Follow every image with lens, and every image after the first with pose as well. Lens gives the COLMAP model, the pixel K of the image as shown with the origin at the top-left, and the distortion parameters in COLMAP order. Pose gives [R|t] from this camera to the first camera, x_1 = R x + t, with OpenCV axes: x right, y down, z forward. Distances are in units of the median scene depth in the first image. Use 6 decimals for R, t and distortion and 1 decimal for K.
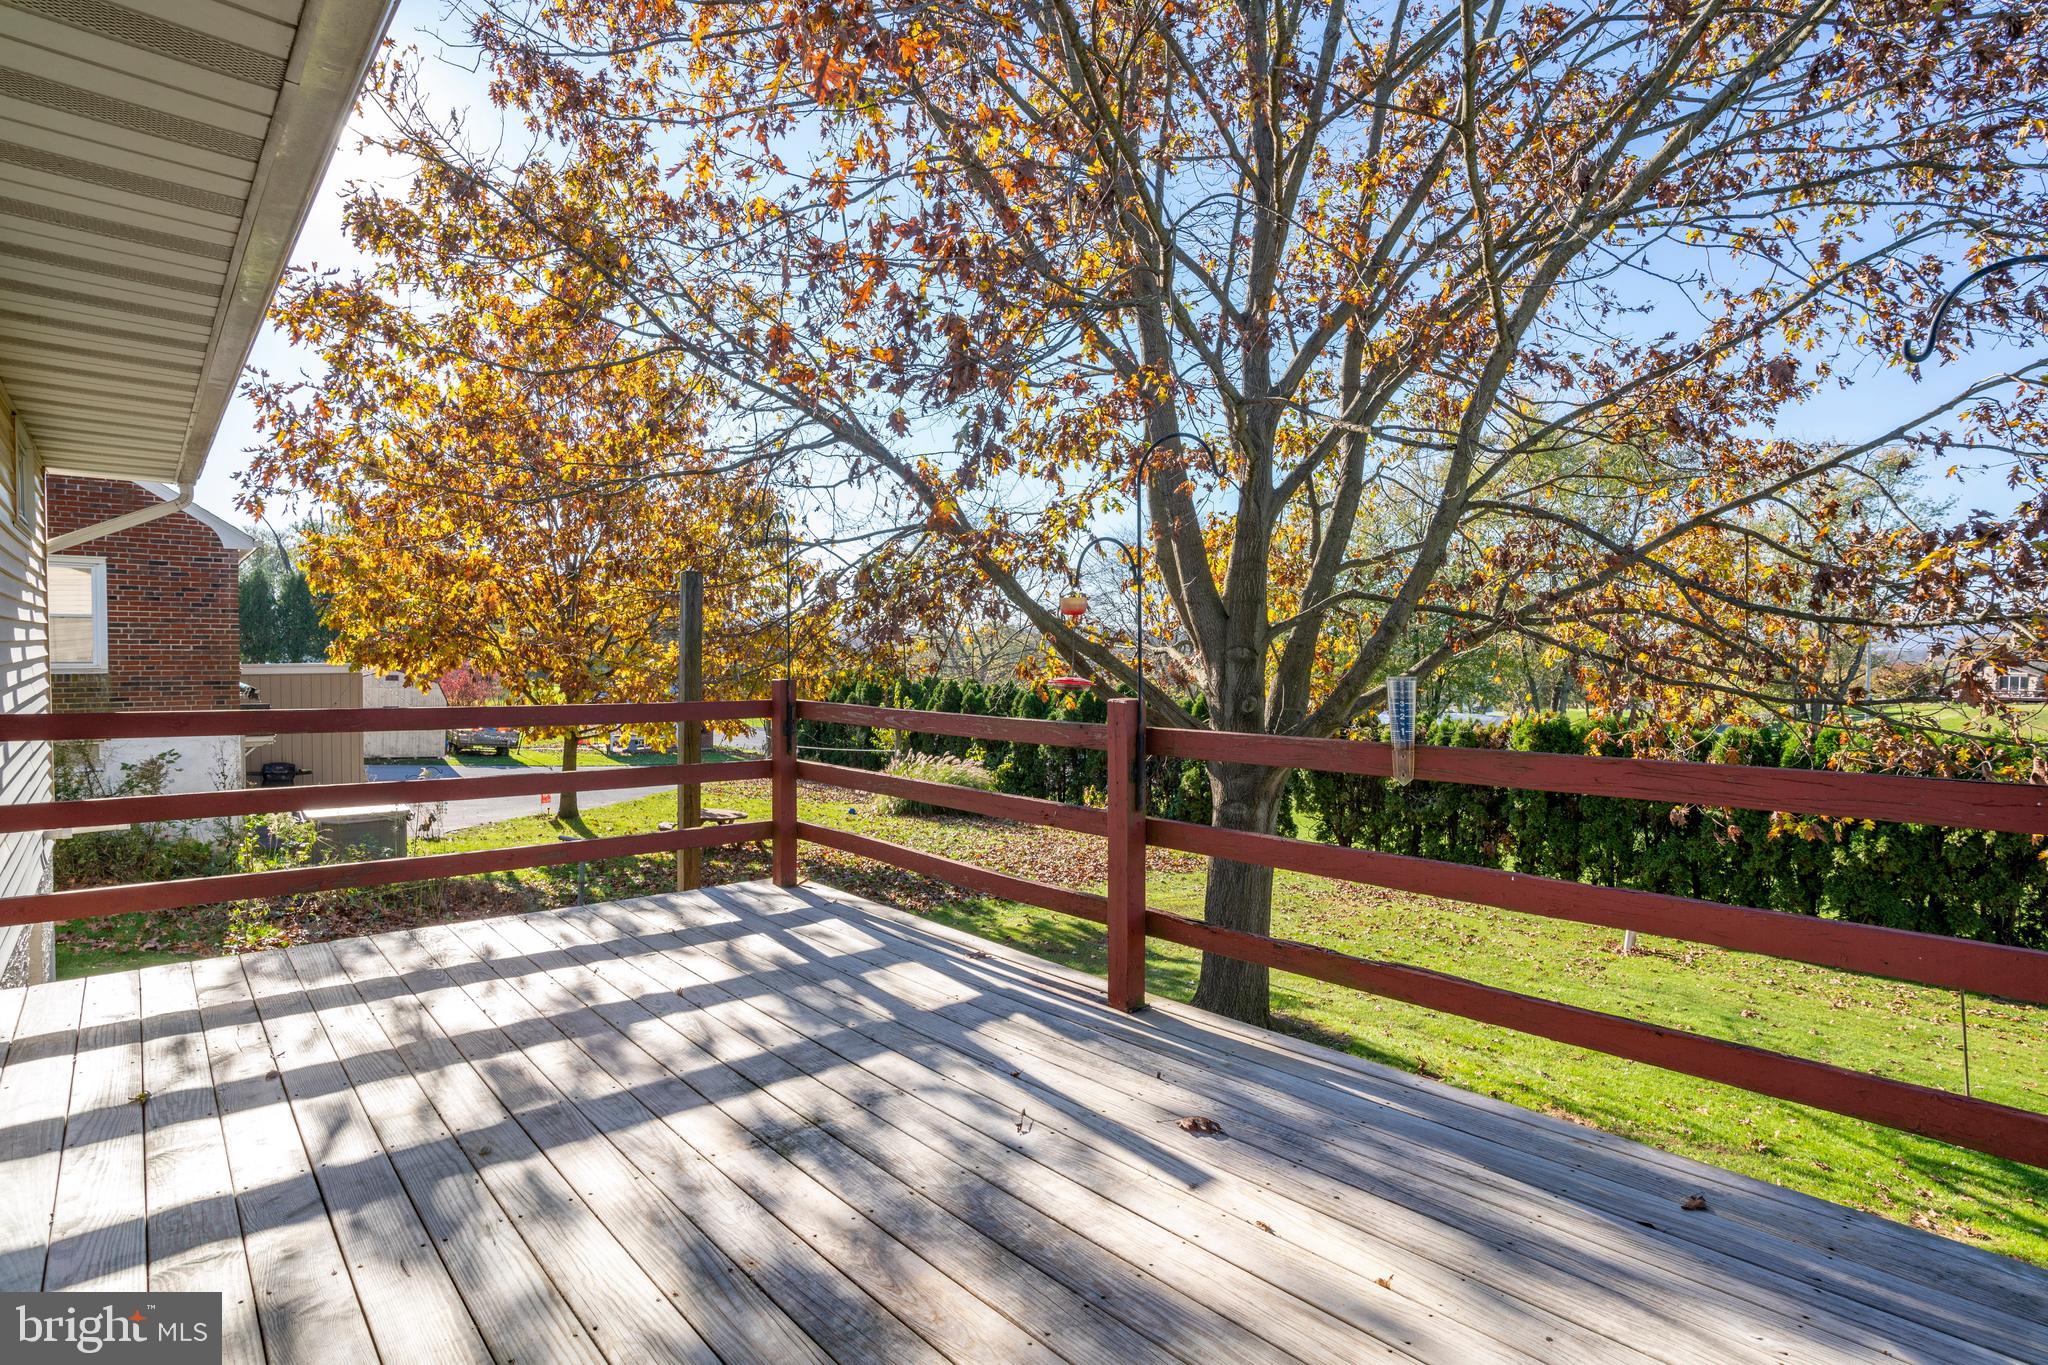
lens RADIAL K [[1060.4, 0, 1063.4], [0, 1060.4, 686.1], [0, 0, 1]] dist [-0.076714, 0.046053]
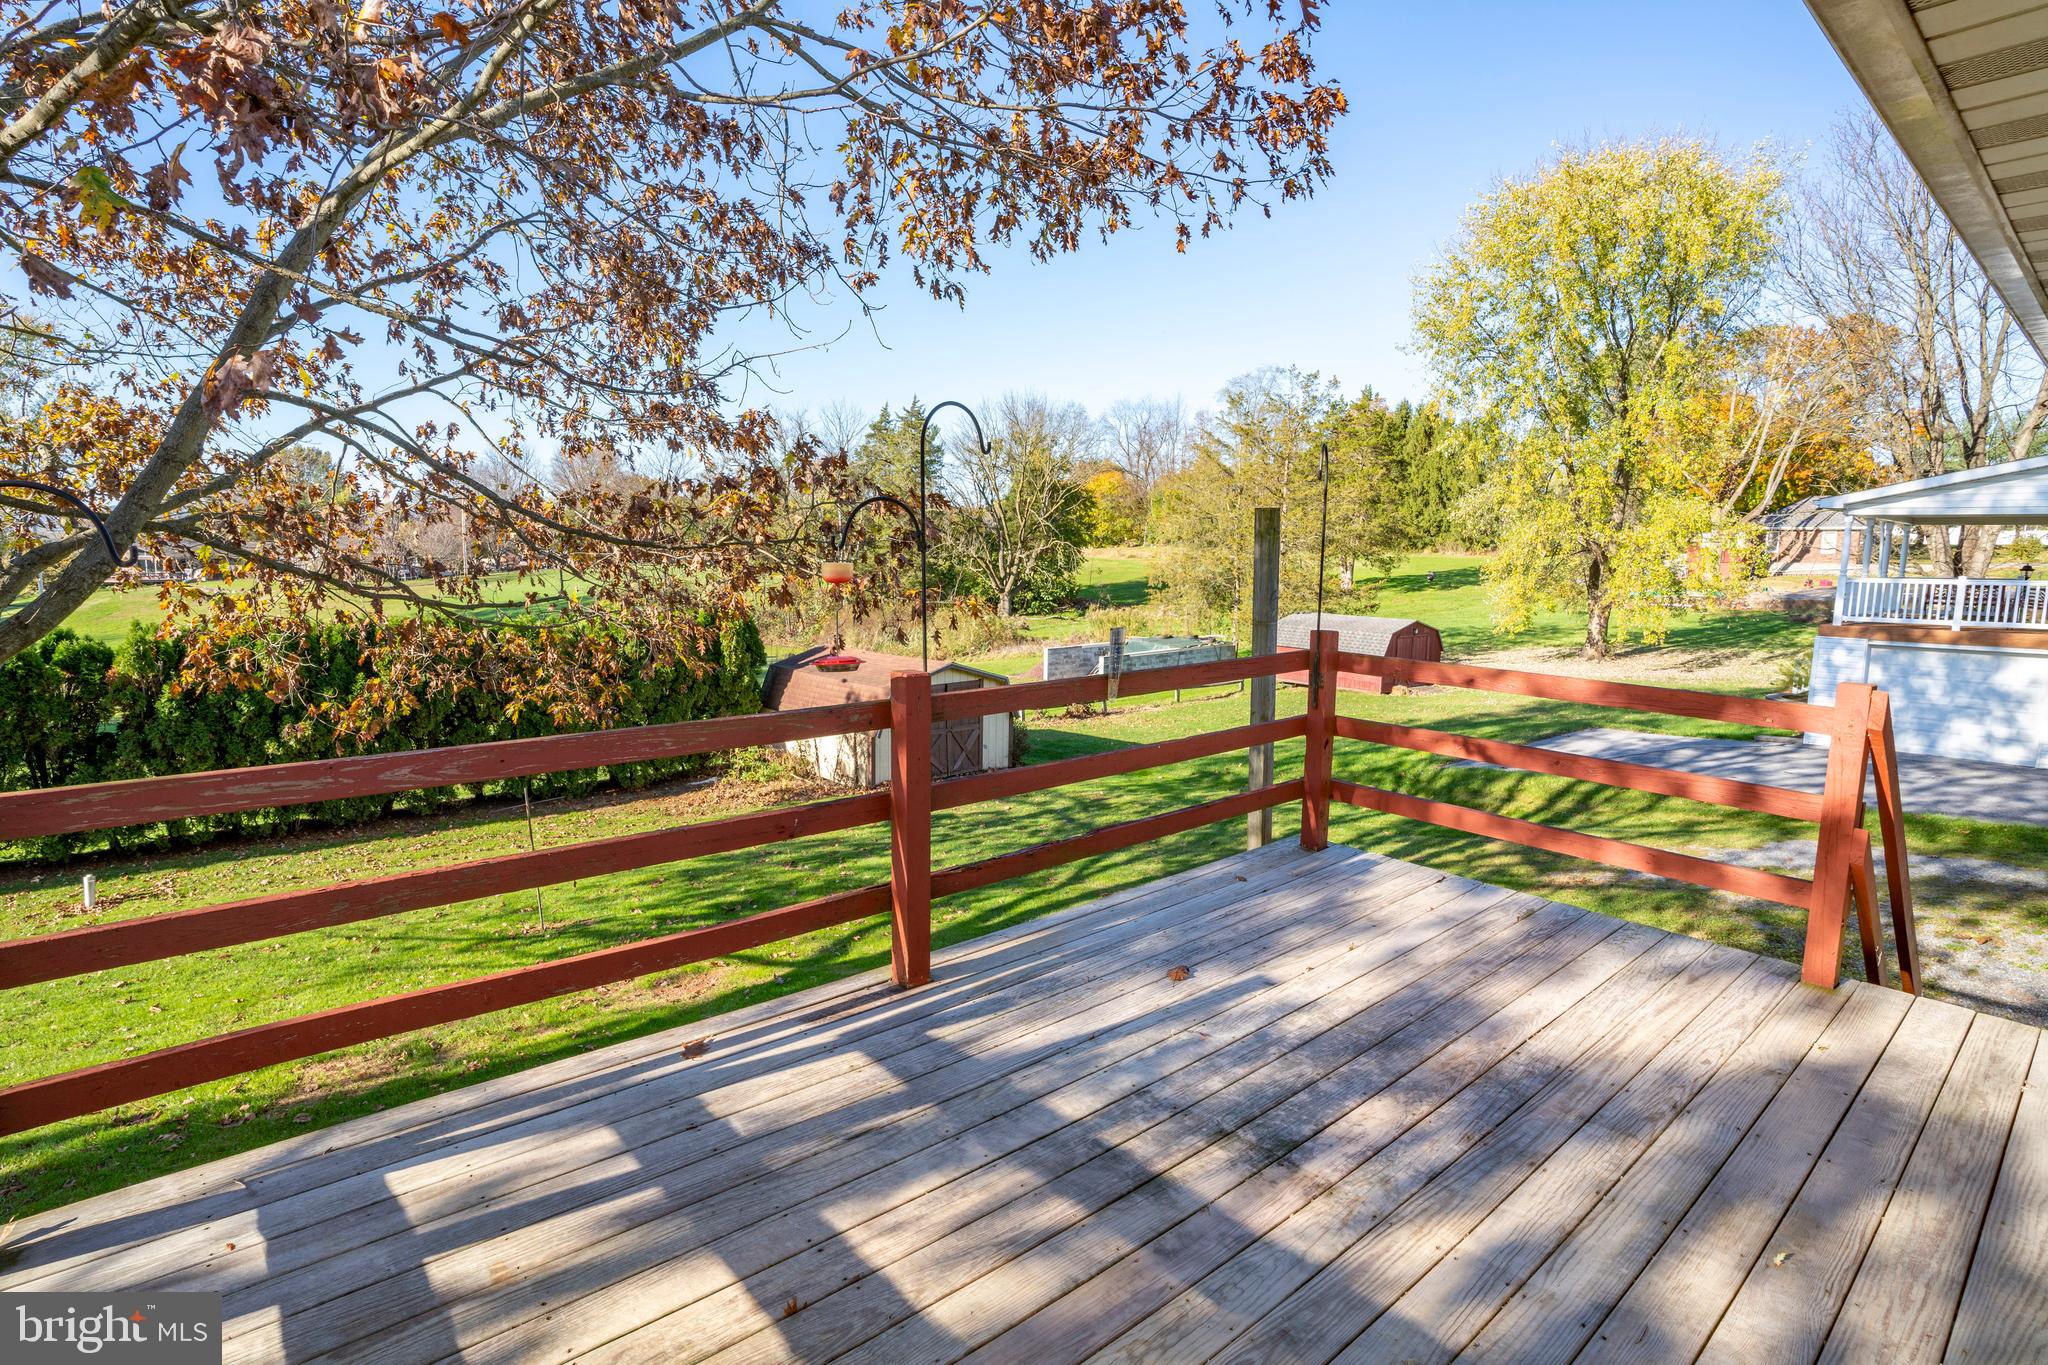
lens RADIAL K [[994.2, 0, 1030.9], [0, 994.2, 687.7], [0, 0, 1]] dist [-0.082694, 0.036889]
pose [[0.049431, -0.147623, 0.987808, -0.283605], [0.020226, 0.988962, 0.146783, -0.036004], [-0.998573, 0.012724, 0.051871, 0.293402]]
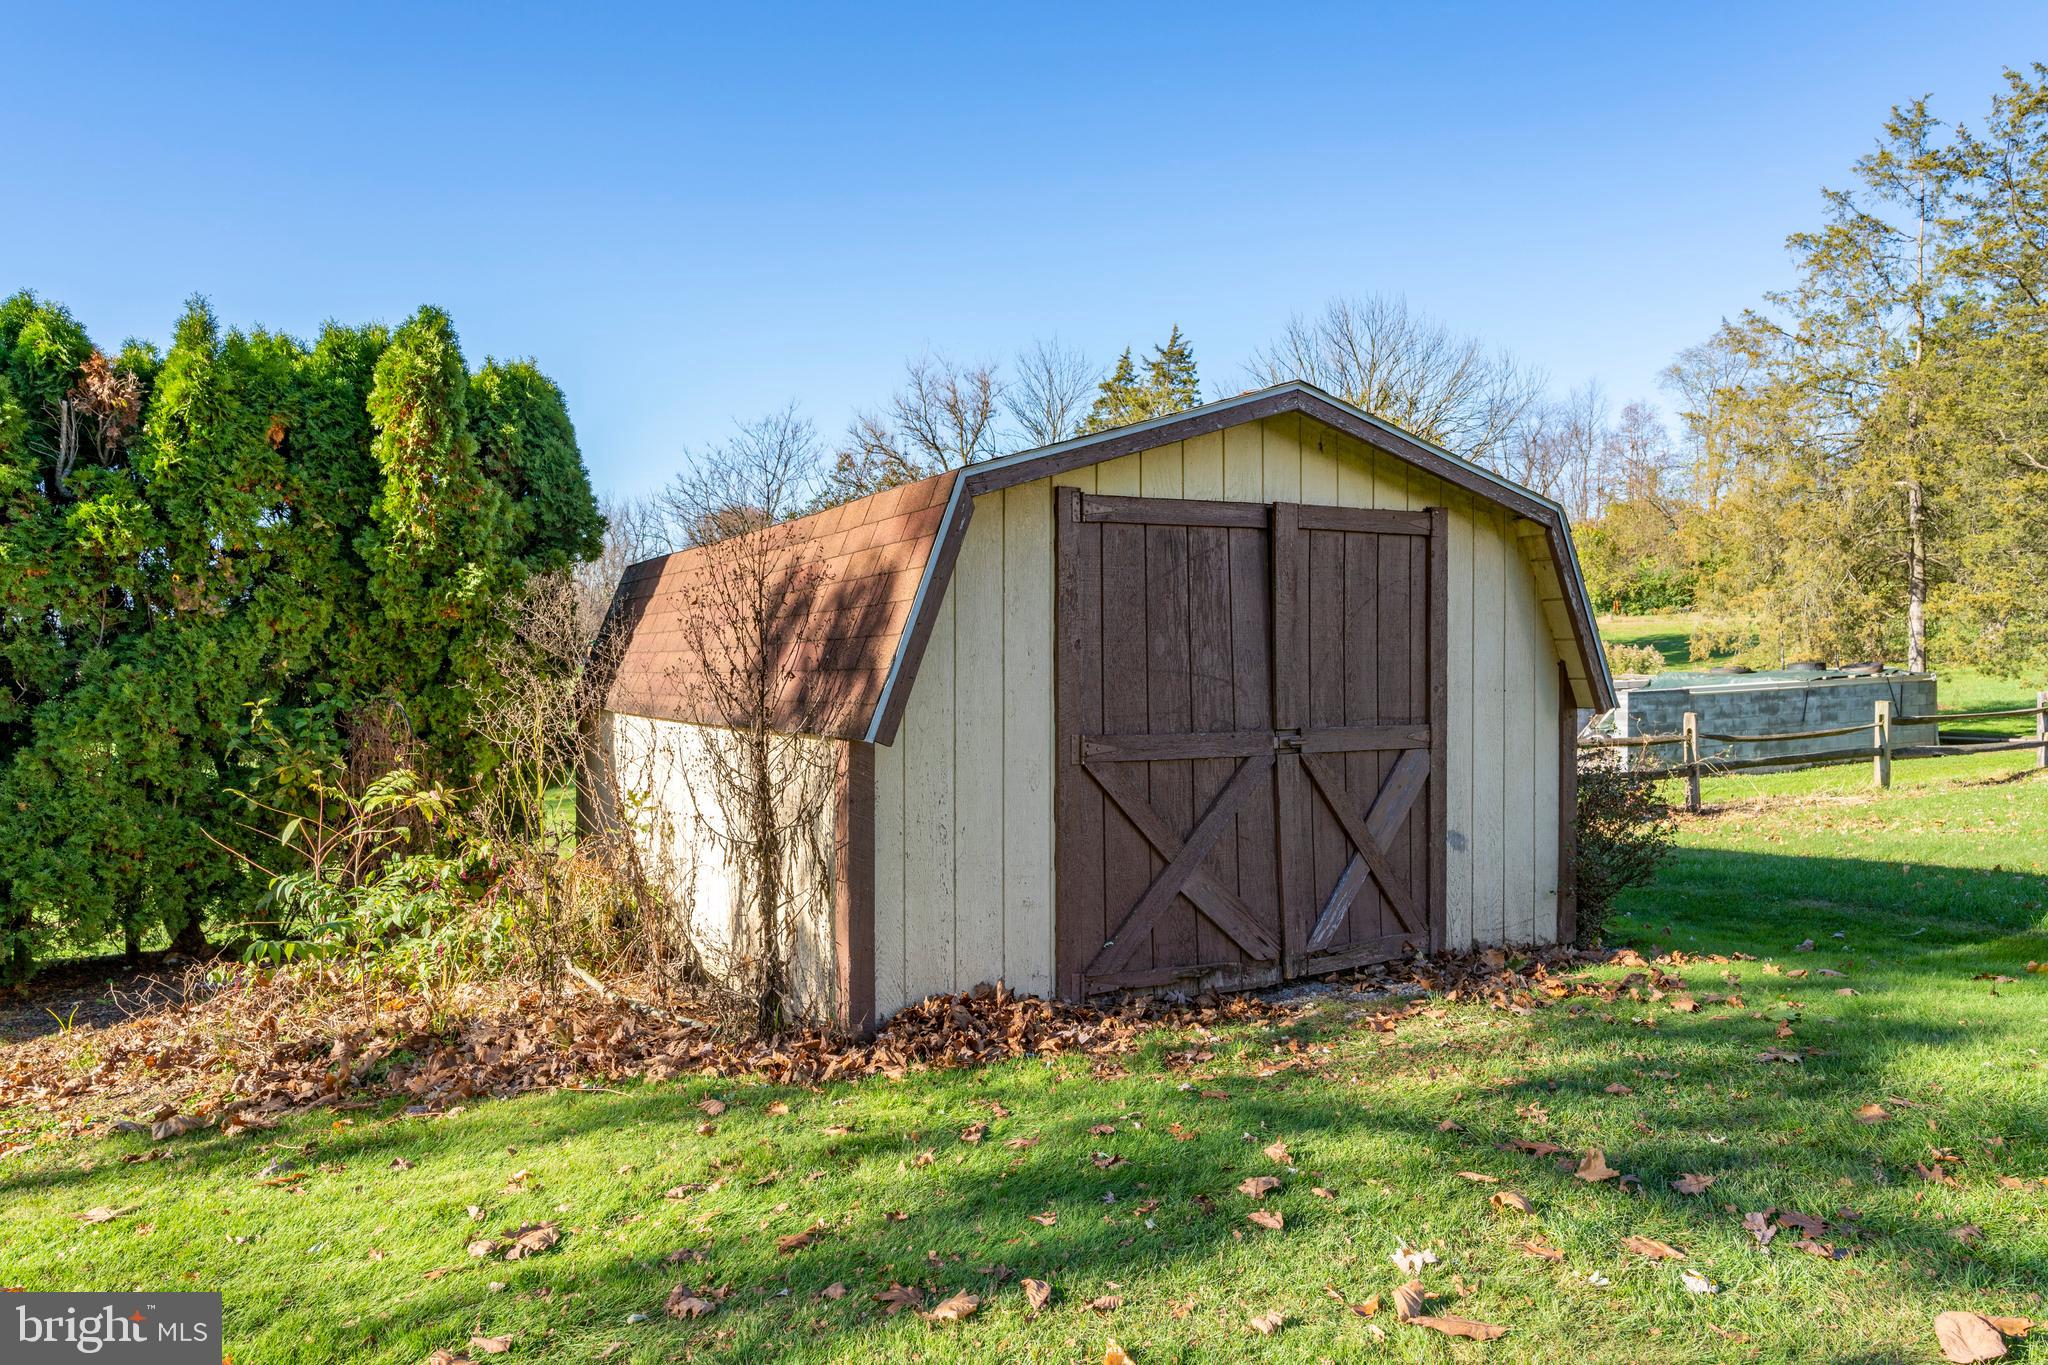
lens RADIAL K [[1544.1, 0, 1024.0], [0, 1544.1, 682.5], [0, 0, 1]] dist [-0.001209, -0.000188]
pose [[0.262547, -0.047584, 0.963745, 1.448129], [0.045923, 0.998268, 0.036778, 0.383282], [-0.963826, 0.034602, 0.264278, 0.561037]]
